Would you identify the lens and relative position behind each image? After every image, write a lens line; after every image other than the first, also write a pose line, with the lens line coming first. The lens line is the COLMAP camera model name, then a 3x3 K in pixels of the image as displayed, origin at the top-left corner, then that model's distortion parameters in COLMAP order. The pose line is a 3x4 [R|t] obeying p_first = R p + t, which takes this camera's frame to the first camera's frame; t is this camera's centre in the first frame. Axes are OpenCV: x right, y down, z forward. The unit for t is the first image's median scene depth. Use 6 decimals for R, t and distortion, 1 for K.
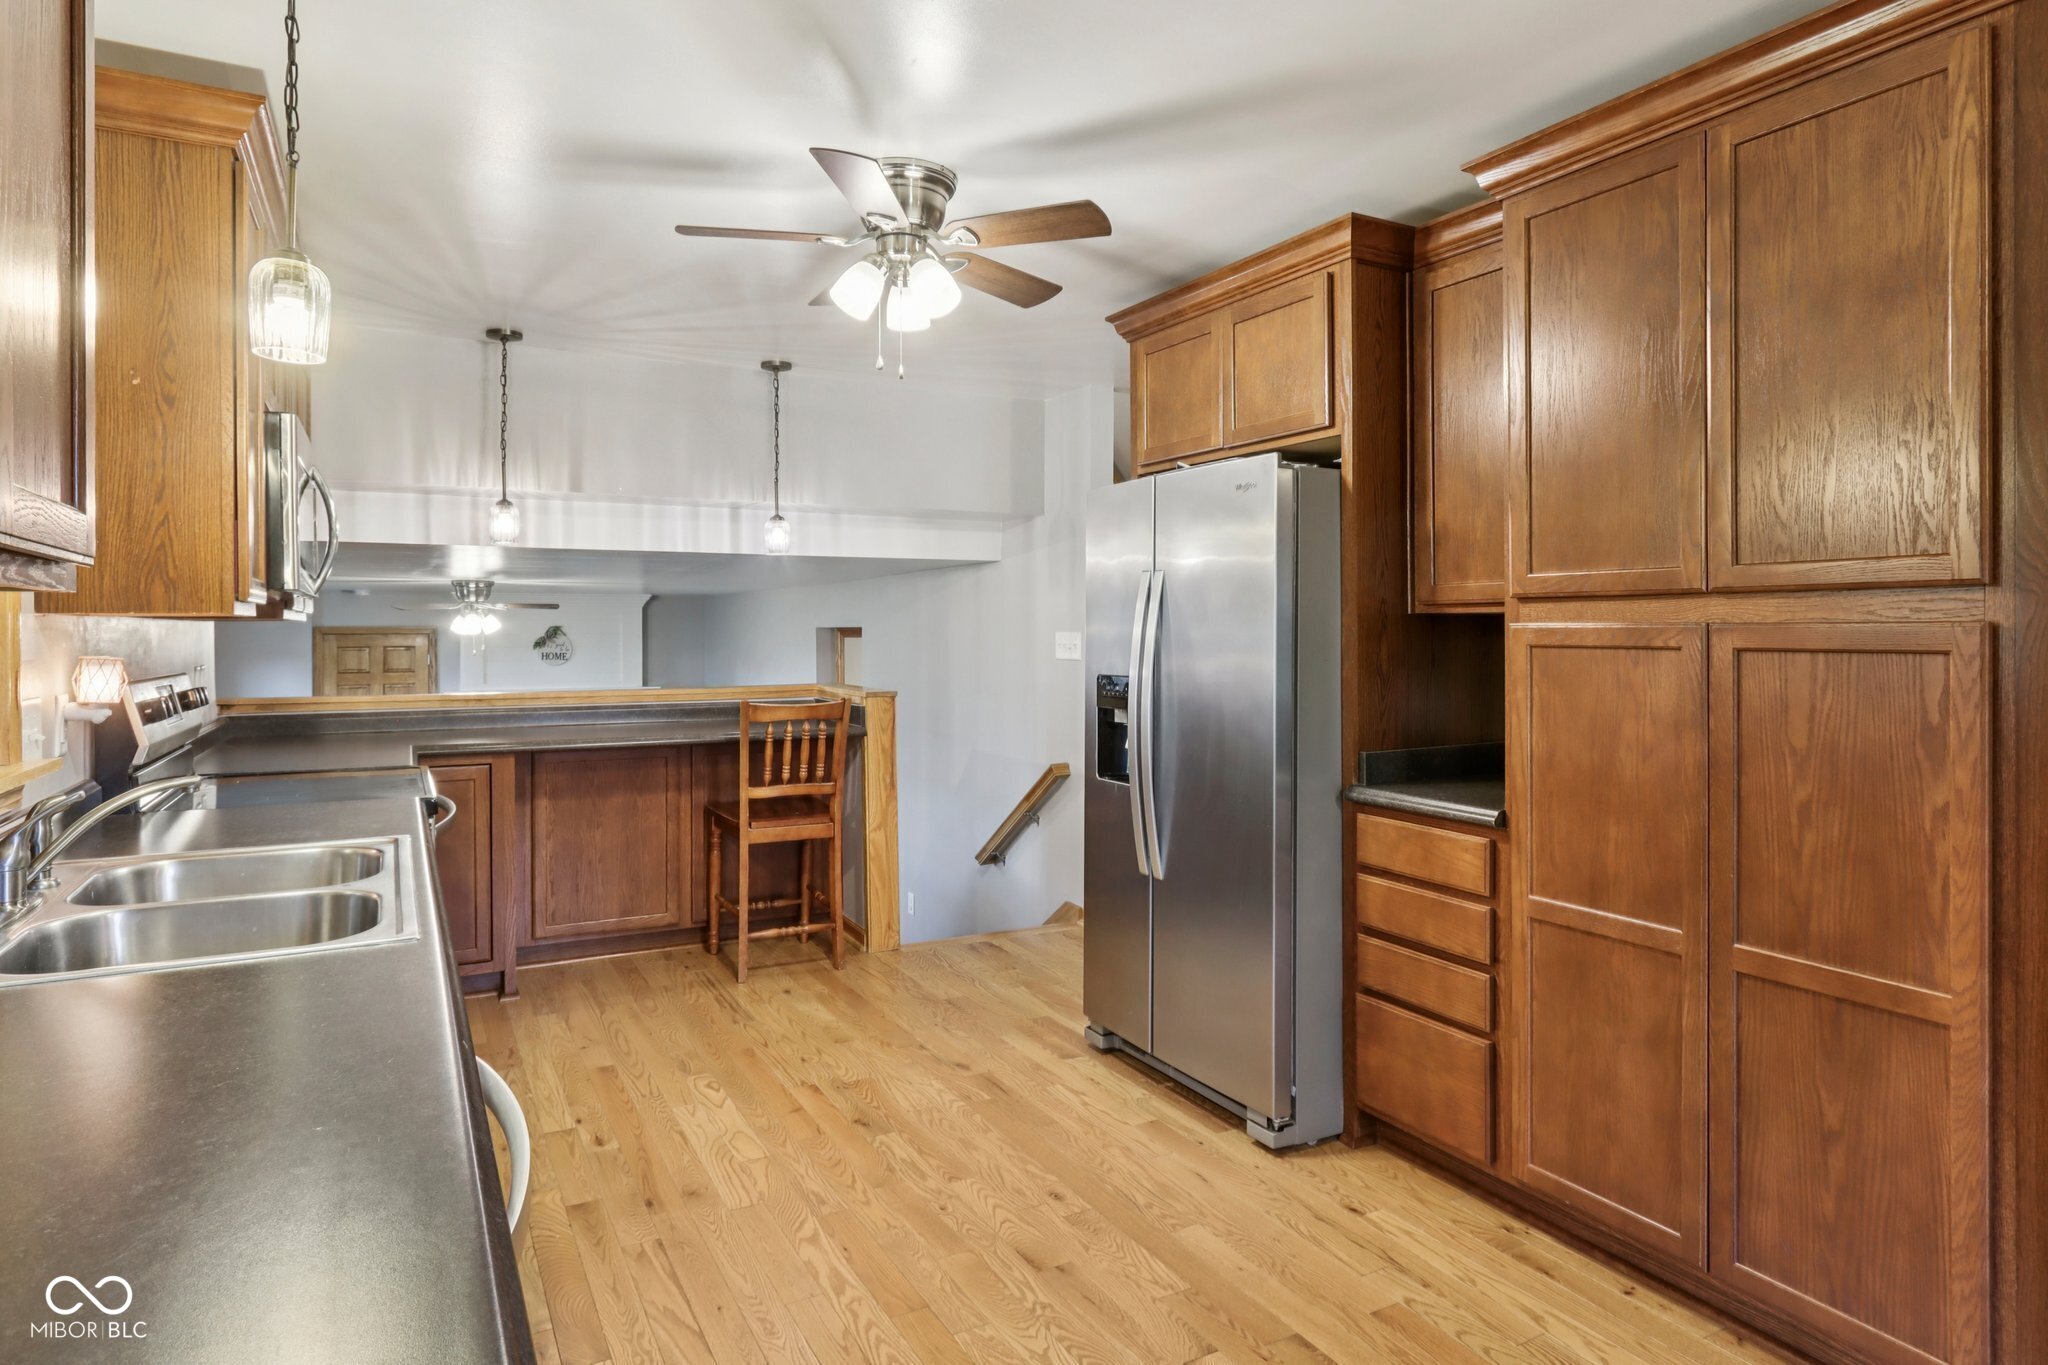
lens RADIAL K [[1125.2, 0, 1029.0], [0, 1125.2, 641.0], [0, 0, 1]] dist [-0.016916, 0.001362]
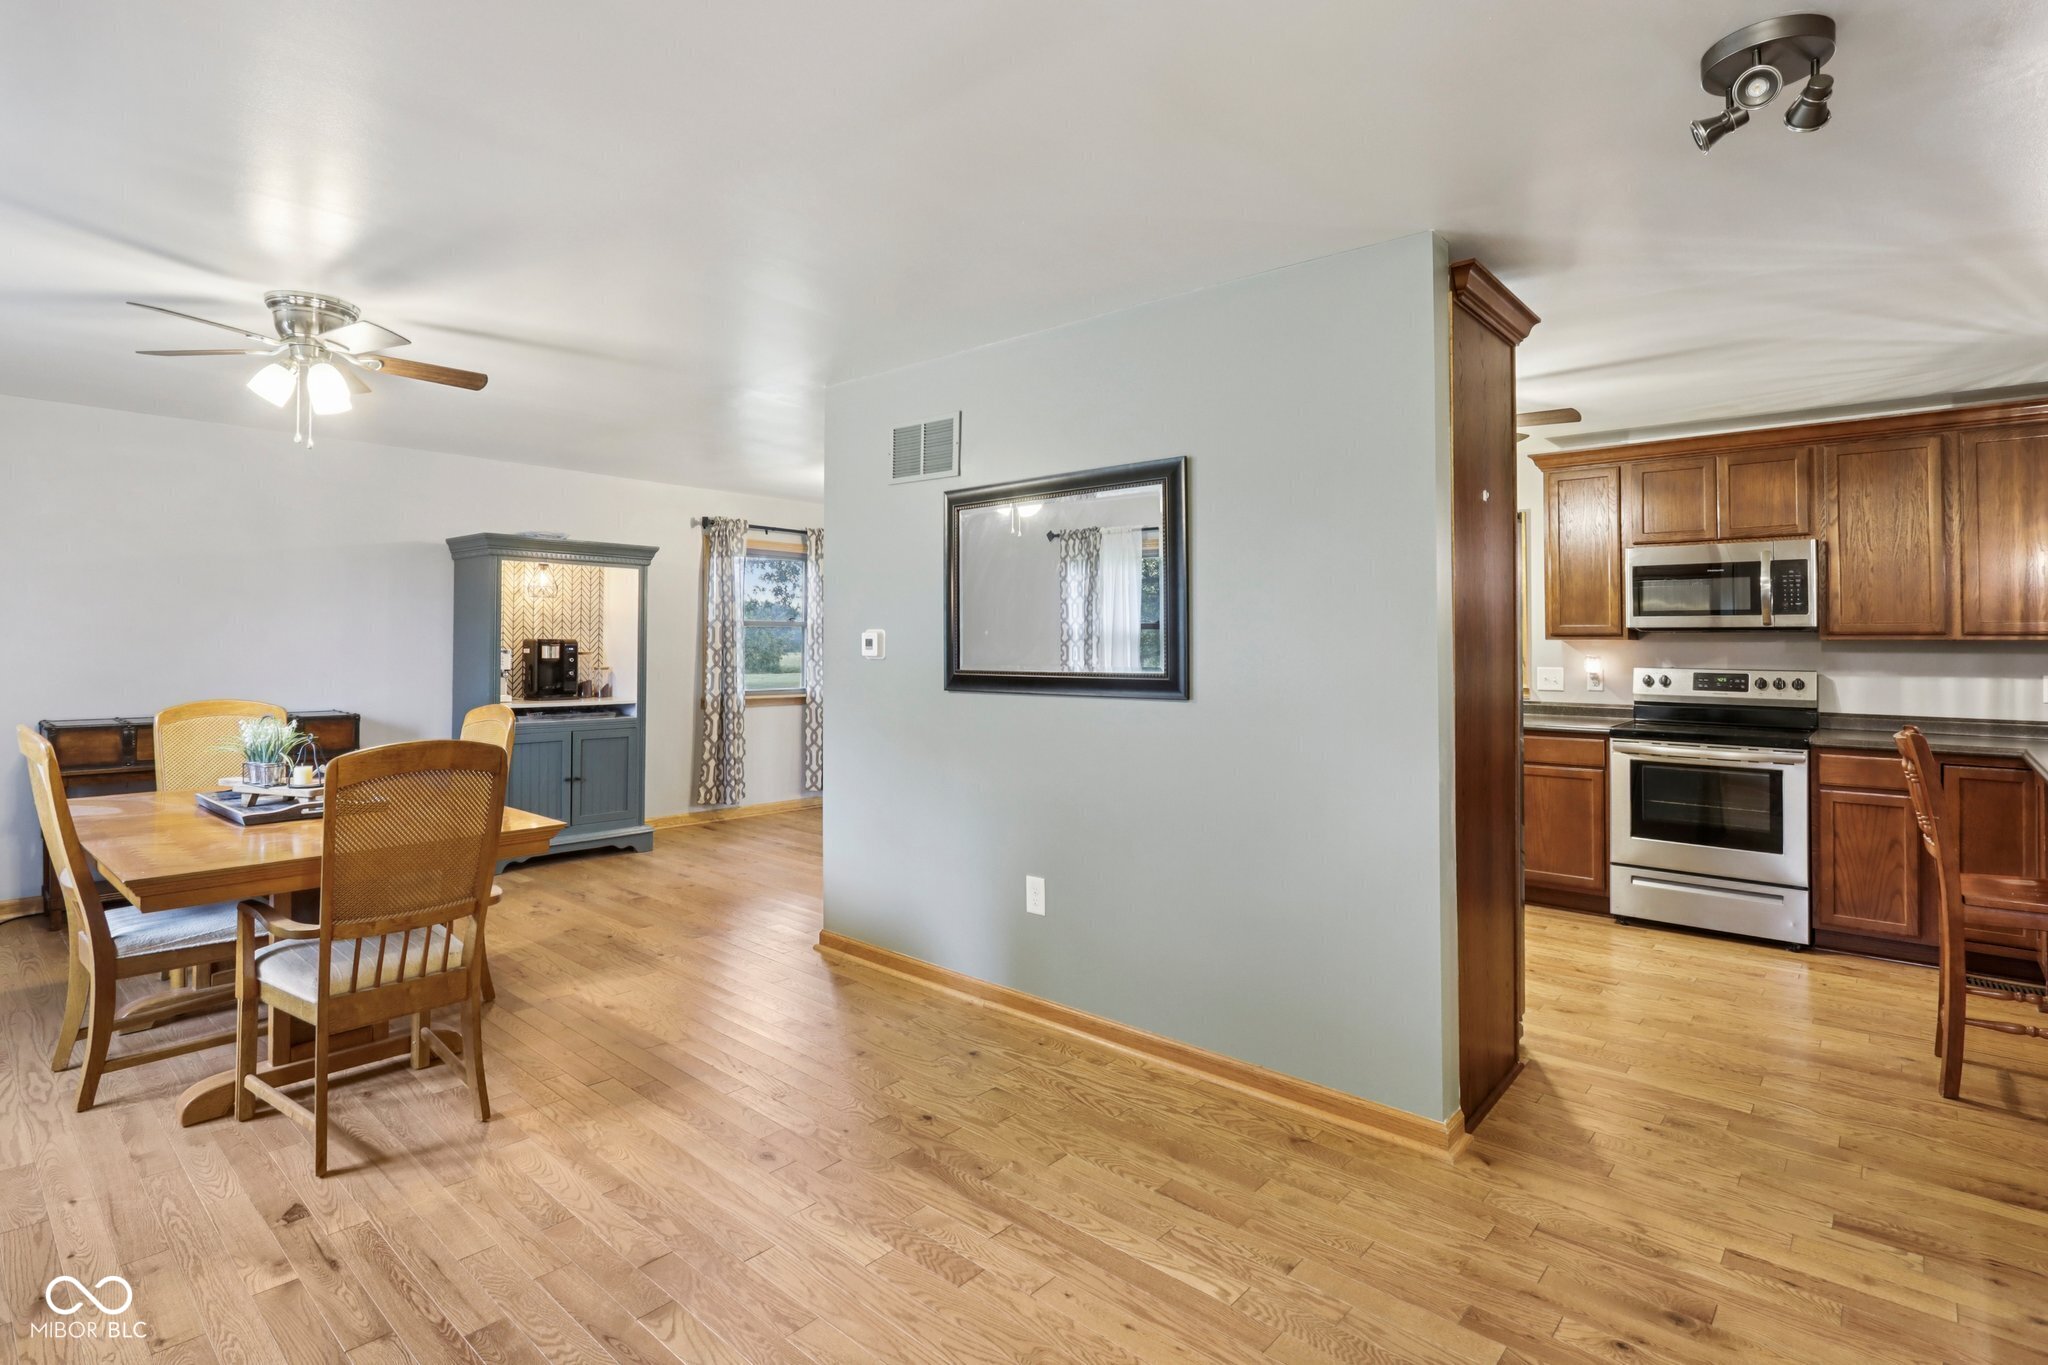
lens RADIAL K [[1018.5, 0, 997.4], [0, 1018.5, 617.2], [0, 0, 1]] dist [0.000708, 0.000134]
pose [[-0.944856, -0.016853, -0.327052, 0.854206], [-0.010193, 0.999705, -0.022066, -0.007750], [0.327327, -0.017516, -0.944749, 1.805089]]
